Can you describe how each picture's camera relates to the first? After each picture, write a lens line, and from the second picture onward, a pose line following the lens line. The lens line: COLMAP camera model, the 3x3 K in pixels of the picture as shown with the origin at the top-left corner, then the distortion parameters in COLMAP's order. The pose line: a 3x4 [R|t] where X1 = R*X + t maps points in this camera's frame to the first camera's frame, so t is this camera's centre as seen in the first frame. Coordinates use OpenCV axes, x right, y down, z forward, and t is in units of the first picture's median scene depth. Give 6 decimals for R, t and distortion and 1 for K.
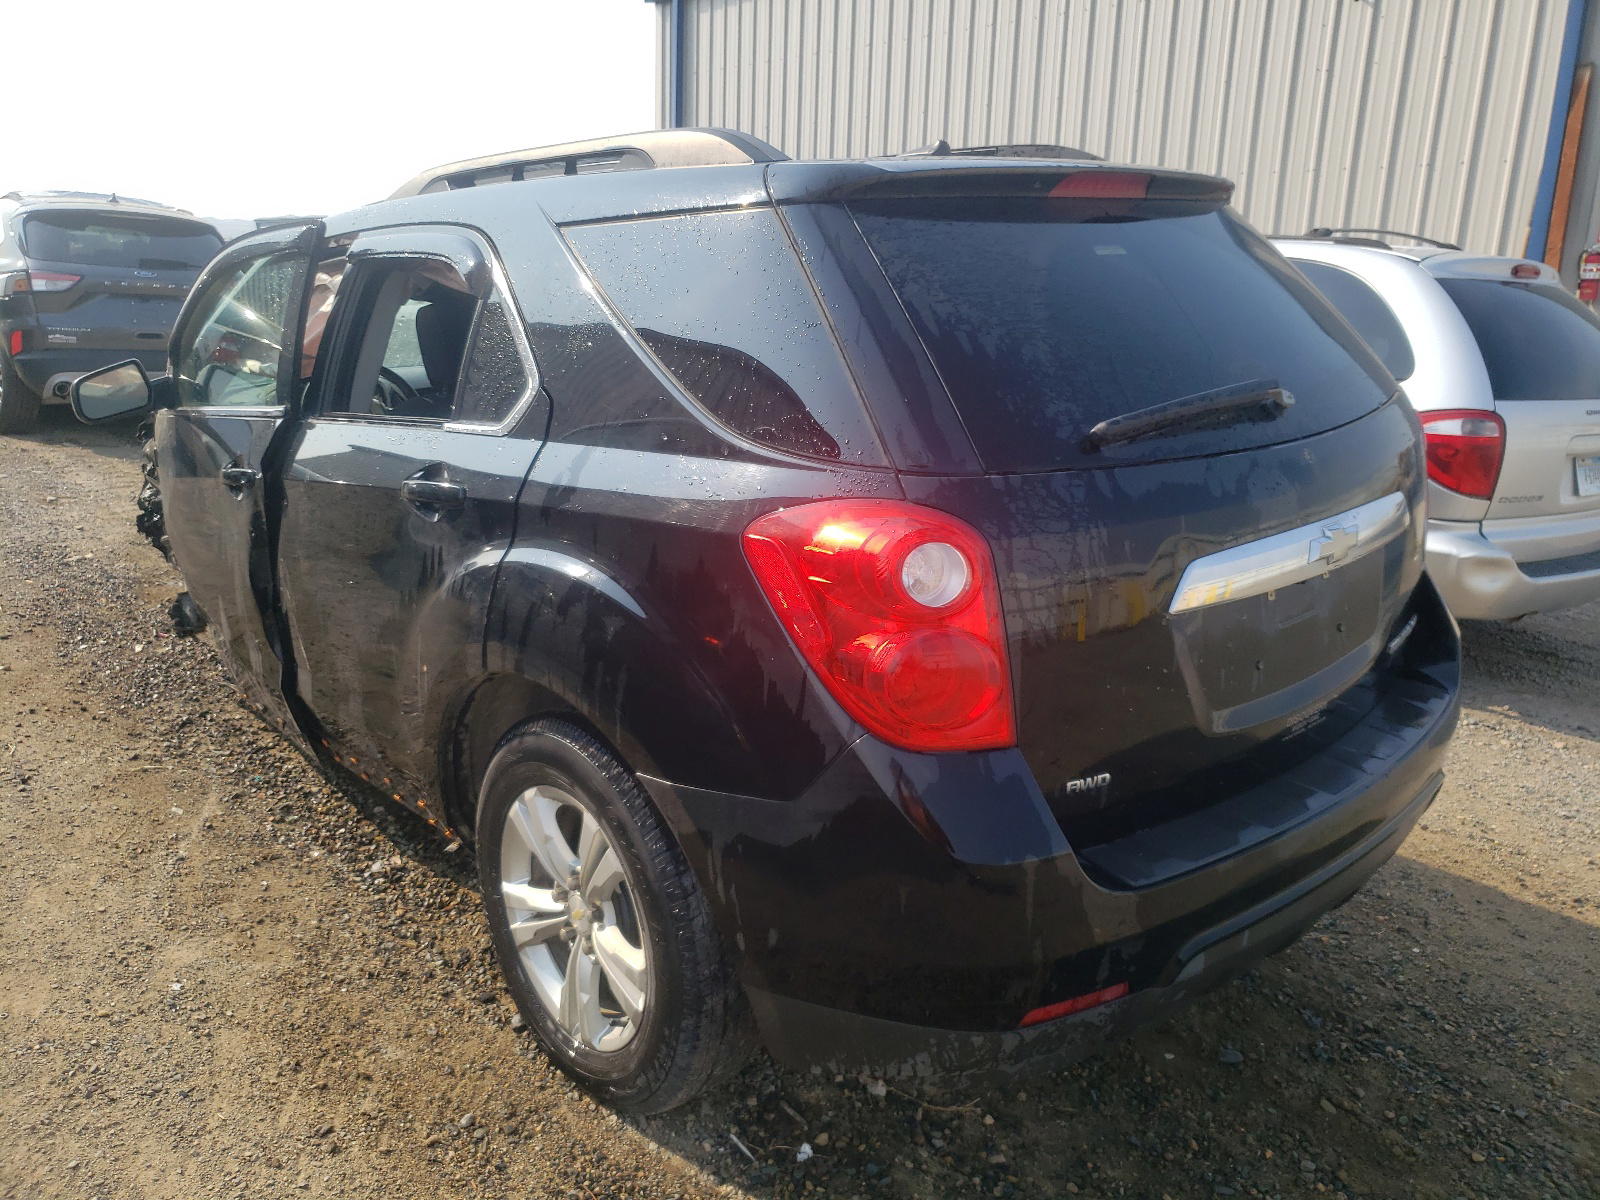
lens RADIAL K [[1253.0, 0, 800.0], [0, 1253.0, 600.0], [0, 0, 1]] dist [0.000063, 0.002826]
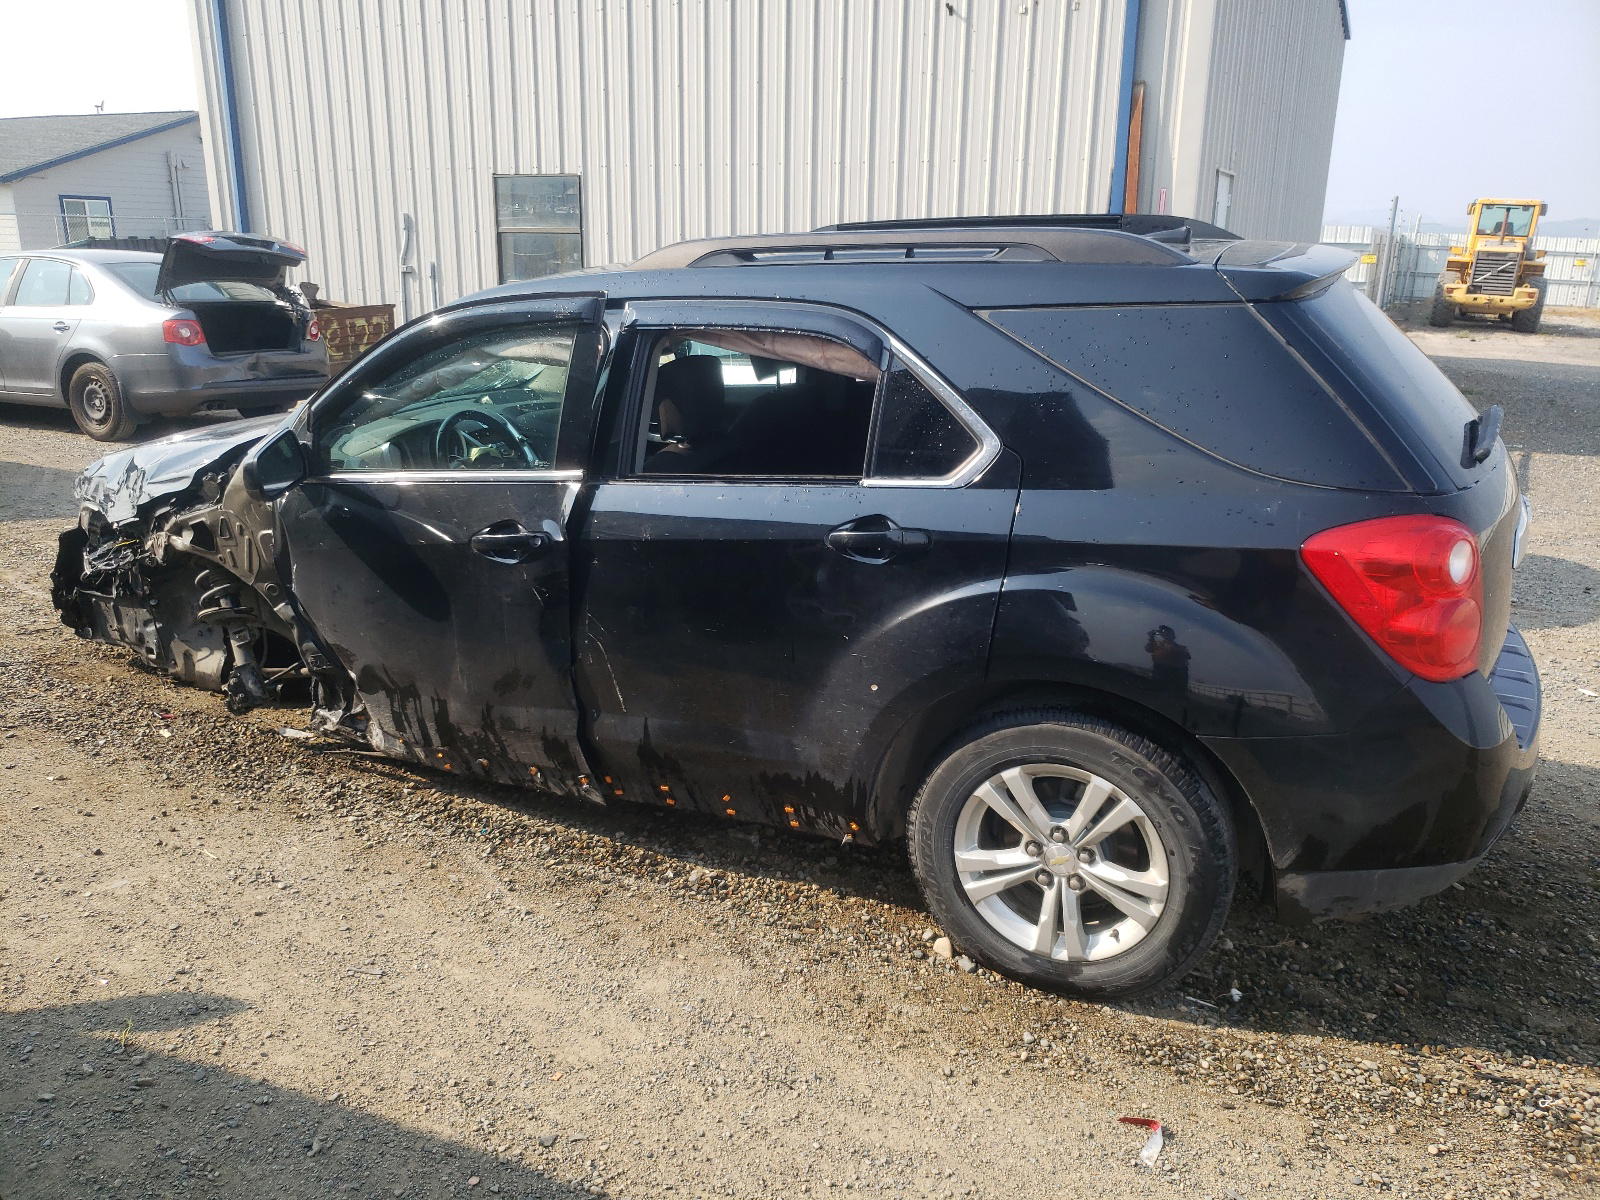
lens RADIAL K [[1253.0, 0, 800.0], [0, 1253.0, 600.0], [0, 0, 1]] dist [0.000063, 0.002826]
pose [[0.913147, -0.129507, 0.386511, -0.867687], [0.116230, 0.991549, 0.057637, -0.112070], [-0.390709, -0.007707, 0.920482, -0.058838]]
